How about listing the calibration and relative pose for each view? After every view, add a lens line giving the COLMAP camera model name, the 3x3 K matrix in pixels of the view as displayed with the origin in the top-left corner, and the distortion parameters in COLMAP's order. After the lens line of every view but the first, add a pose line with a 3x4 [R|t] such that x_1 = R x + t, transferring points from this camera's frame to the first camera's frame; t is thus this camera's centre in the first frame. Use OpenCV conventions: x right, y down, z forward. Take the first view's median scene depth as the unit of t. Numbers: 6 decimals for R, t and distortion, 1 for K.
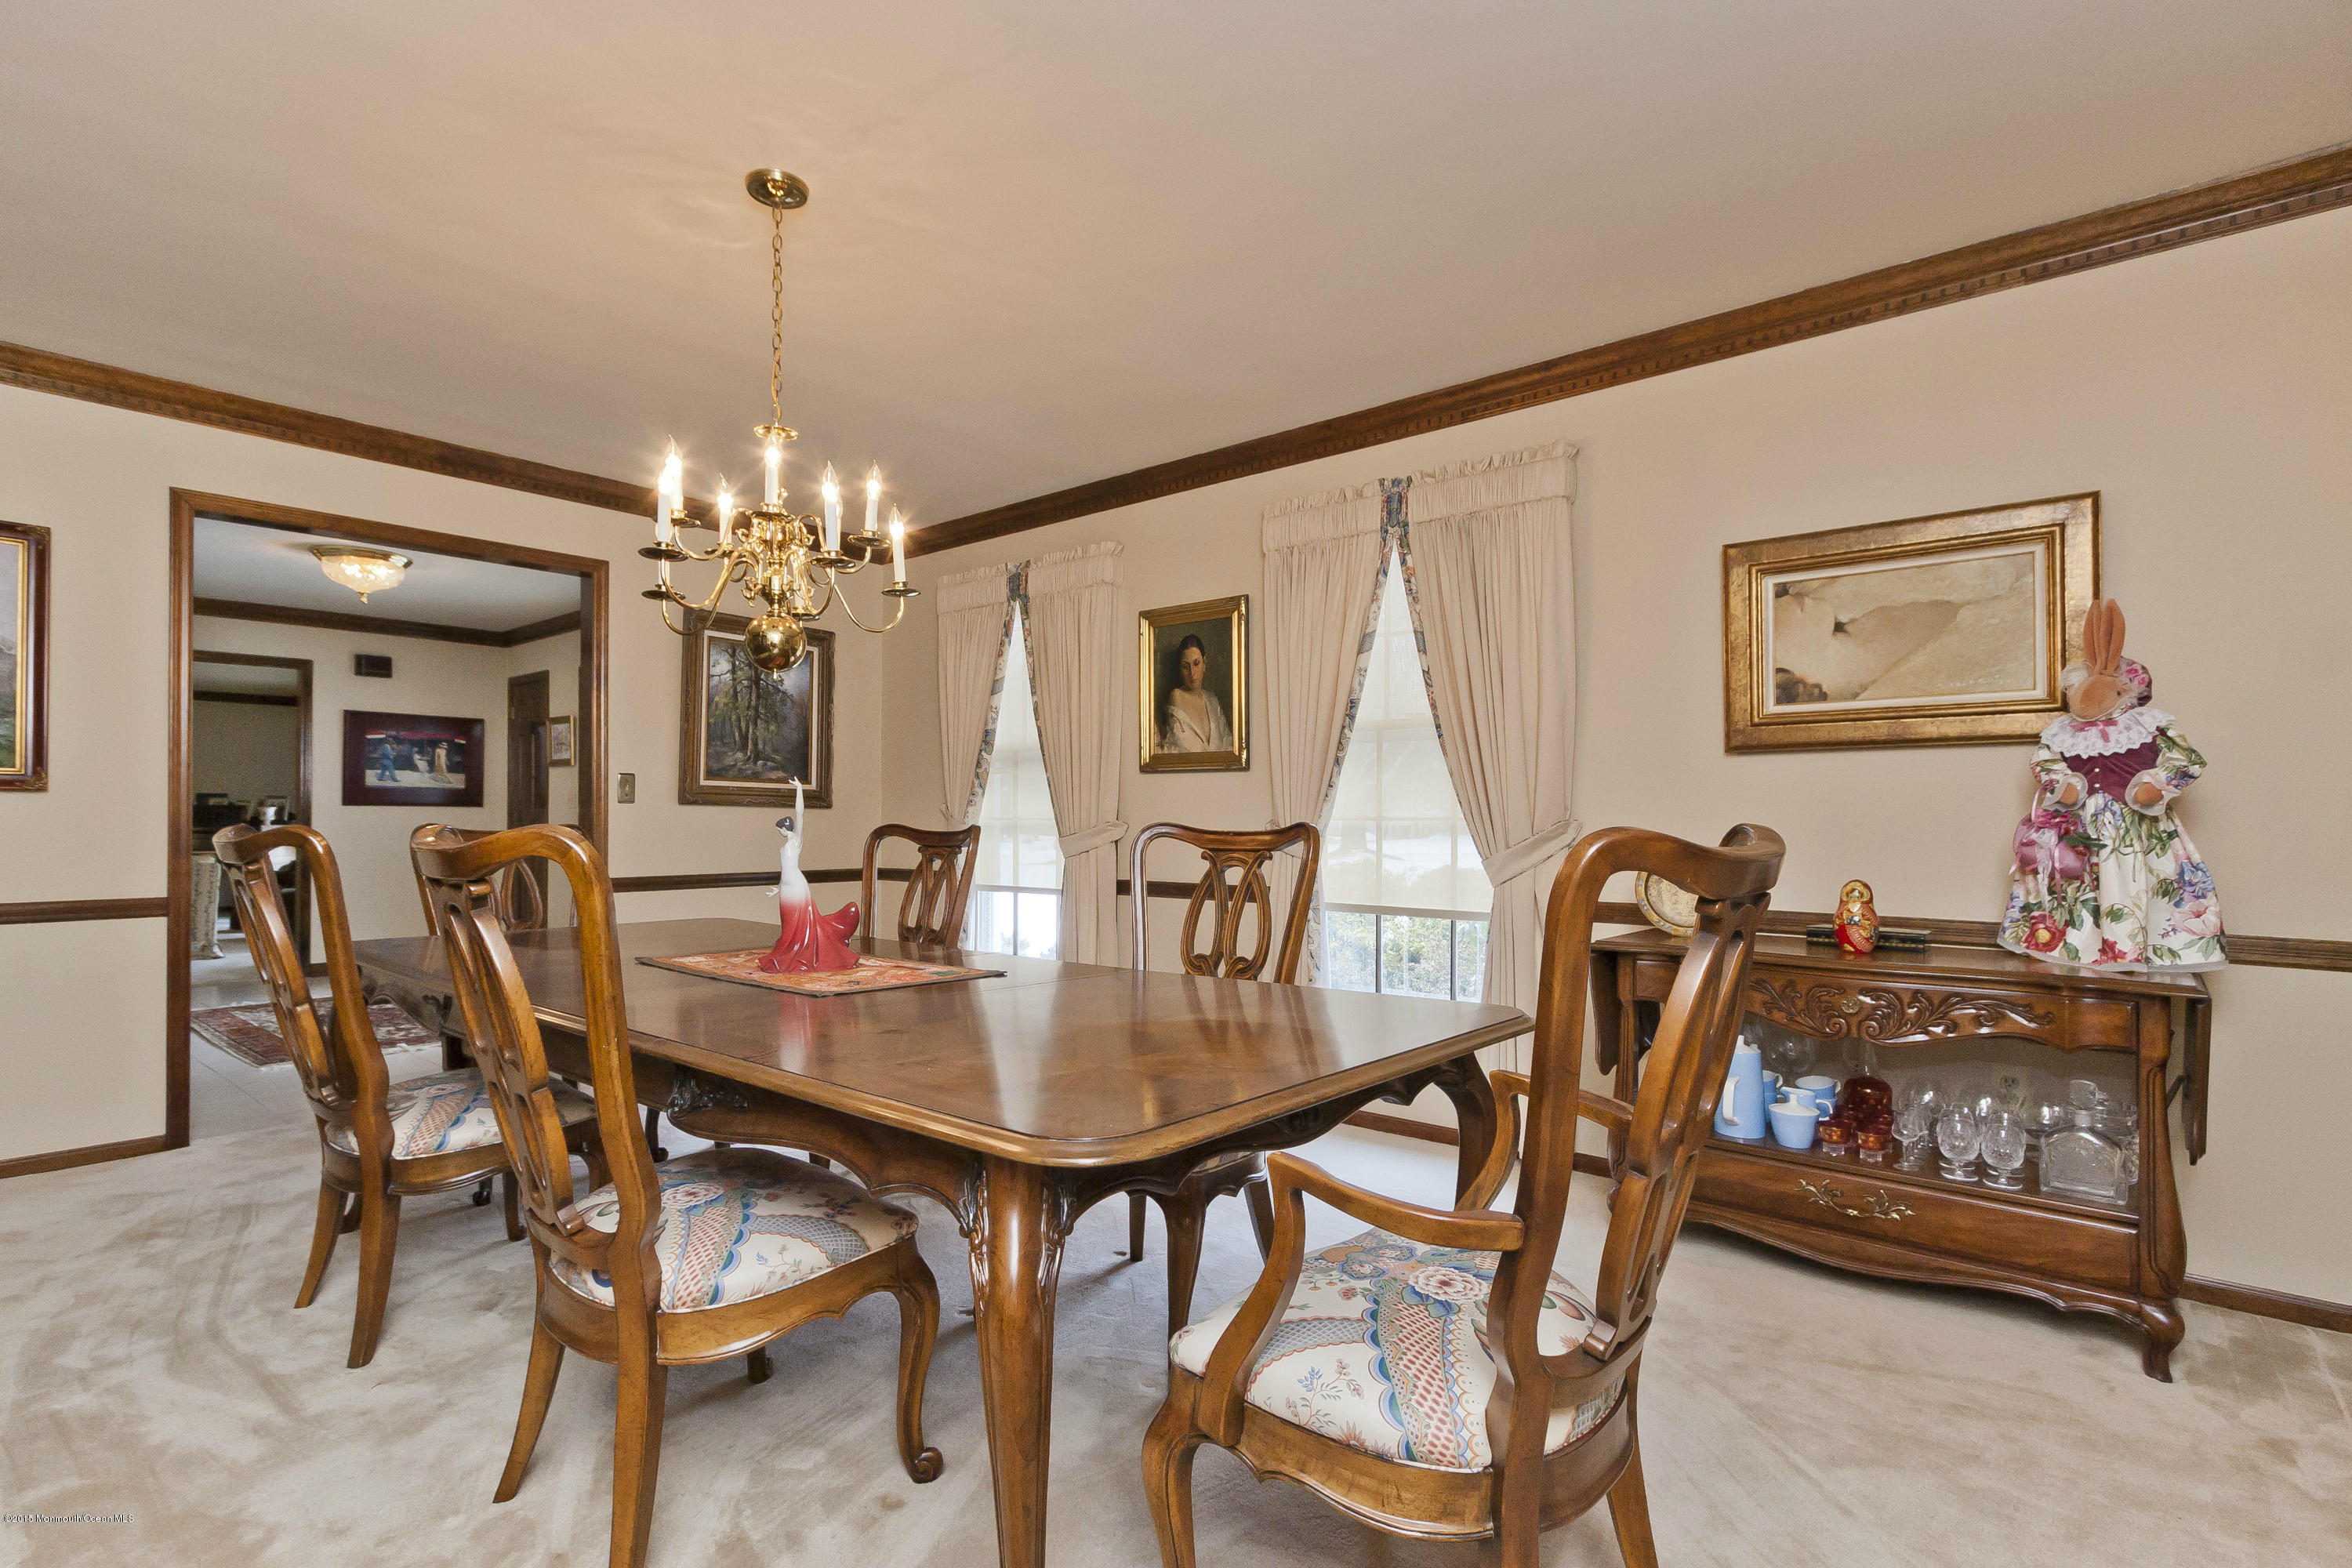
lens RADIAL K [[1097.8, 0, 1177.2], [0, 1097.8, 801.0], [0, 0, 1]] dist [0.002150, 0.000219]
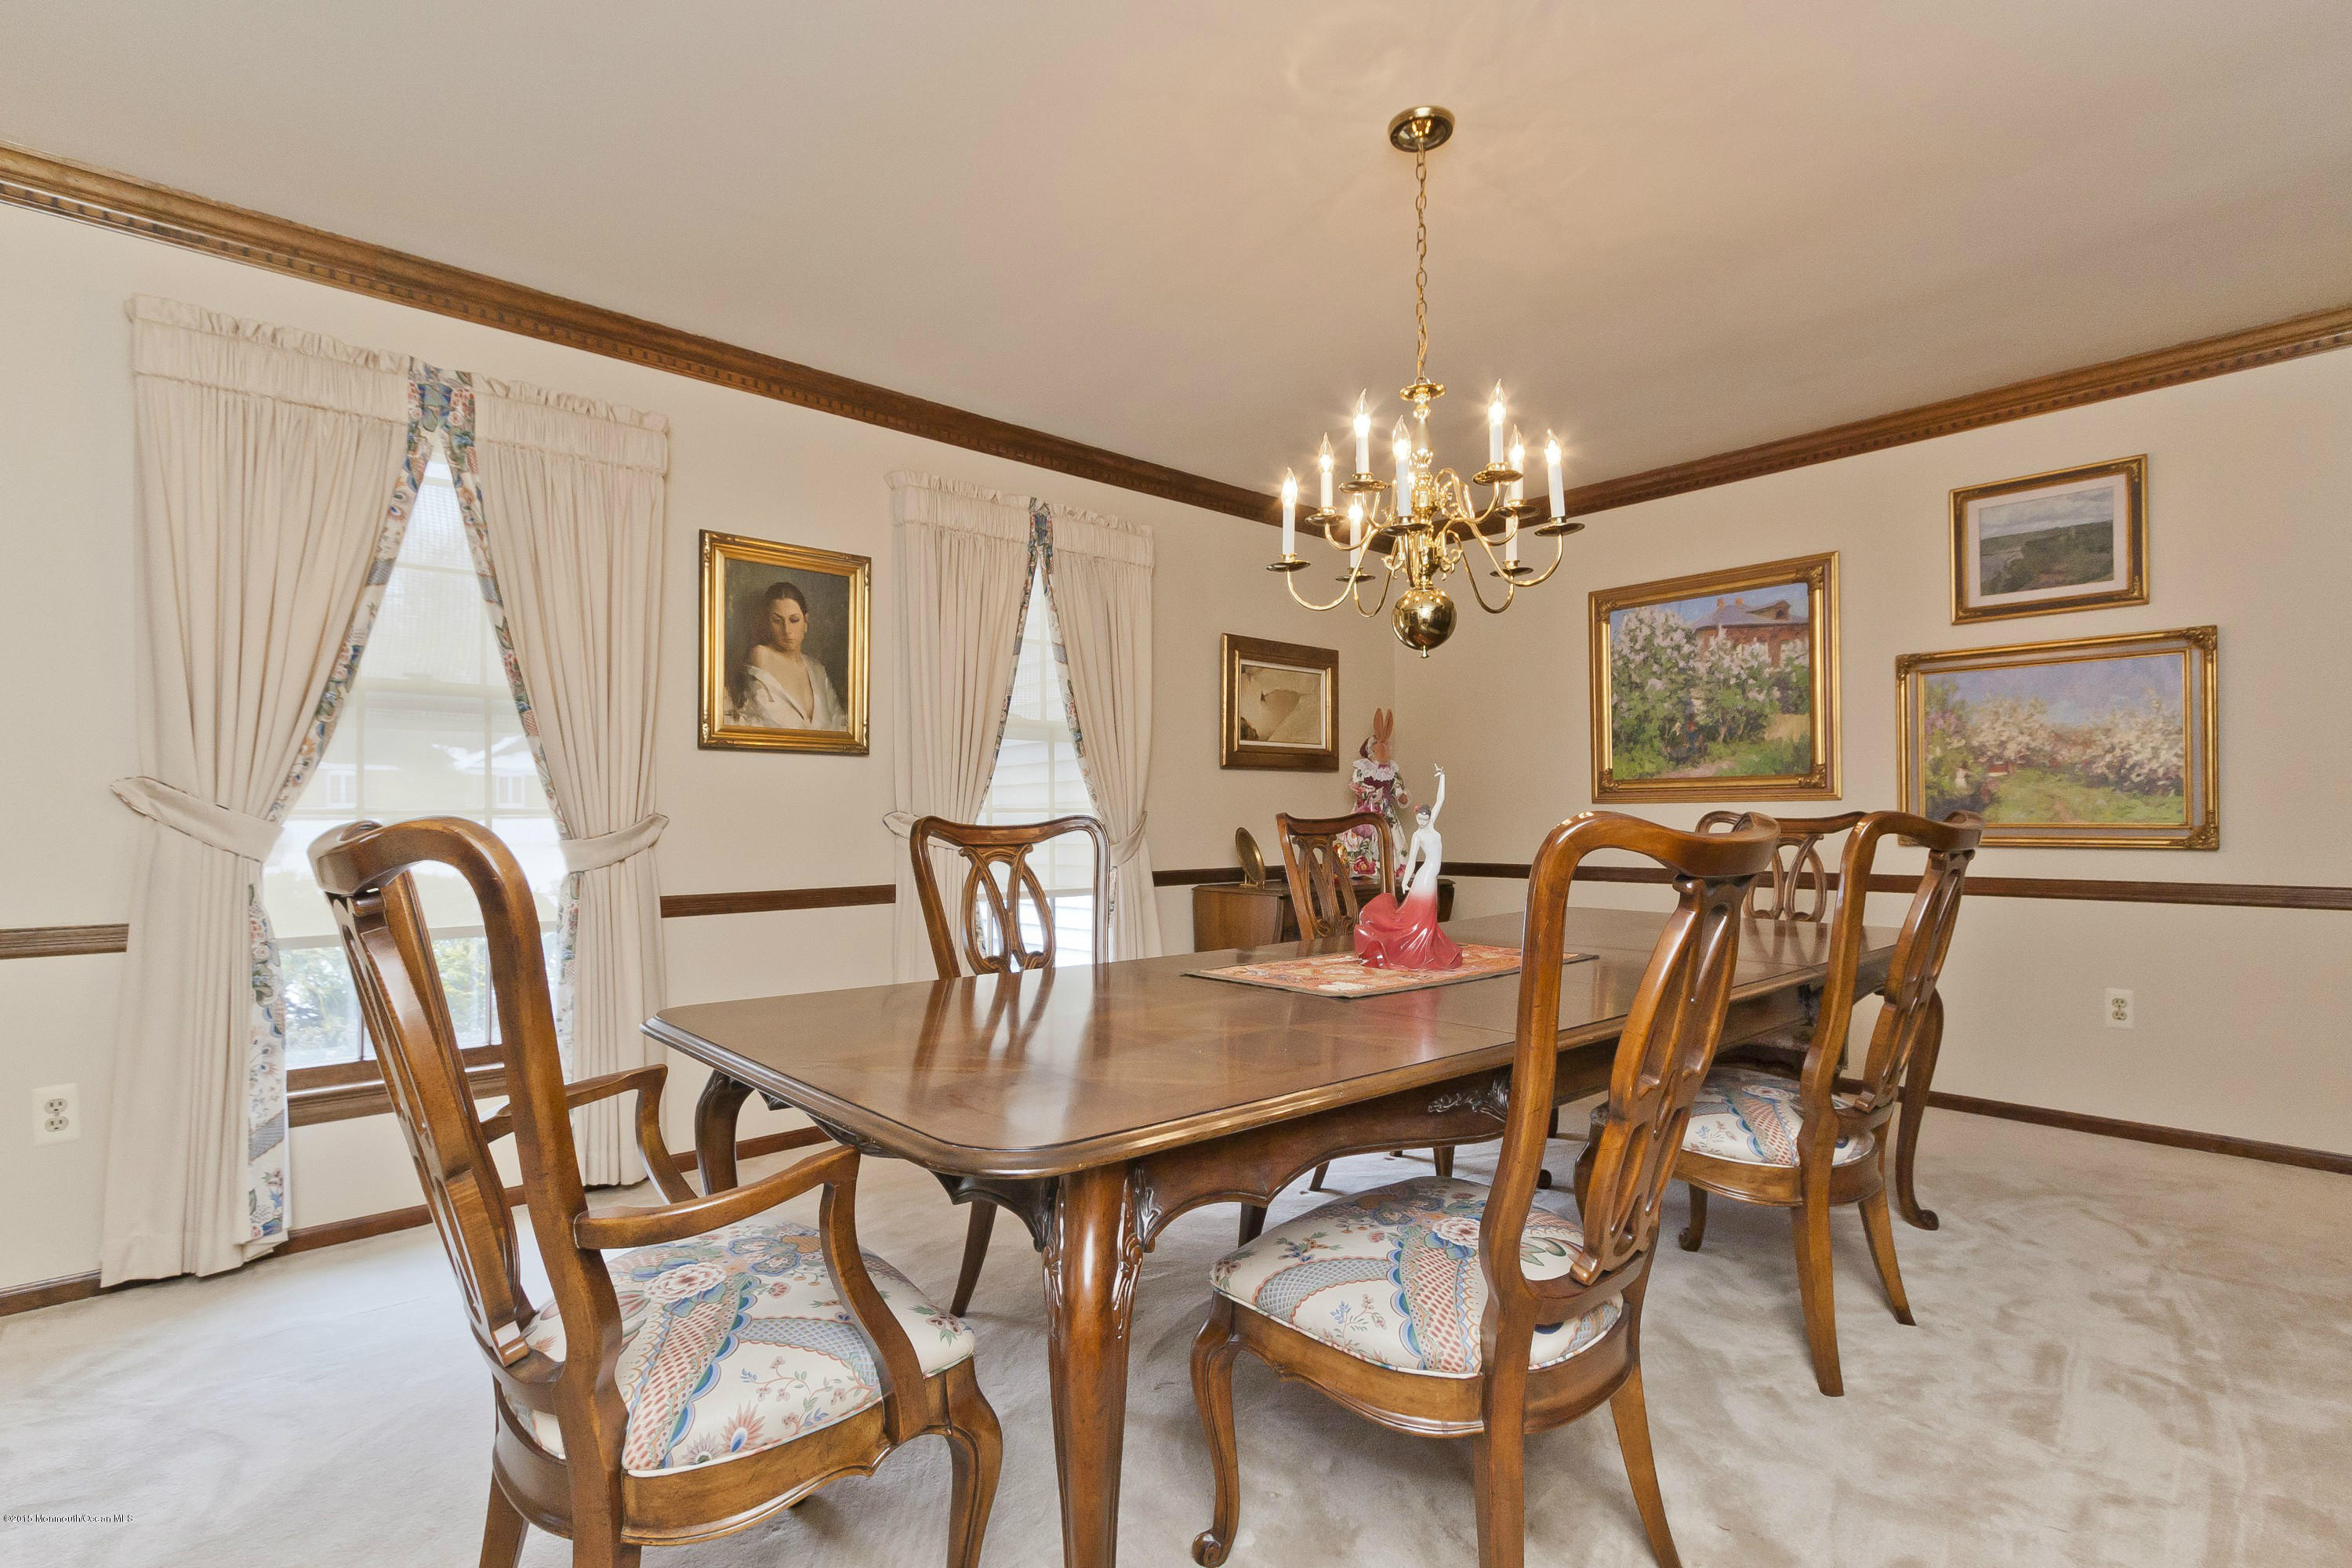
lens RADIAL K [[1097.8, 0, 1179.5], [0, 1097.8, 788.2], [0, 0, 1]] dist [0.002150, 0.000219]
pose [[0.156958, 0.023839, 0.987318, -0.763969], [-0.012815, 0.999674, -0.022100, 0.014080], [-0.987522, -0.009184, 0.157212, 0.610678]]
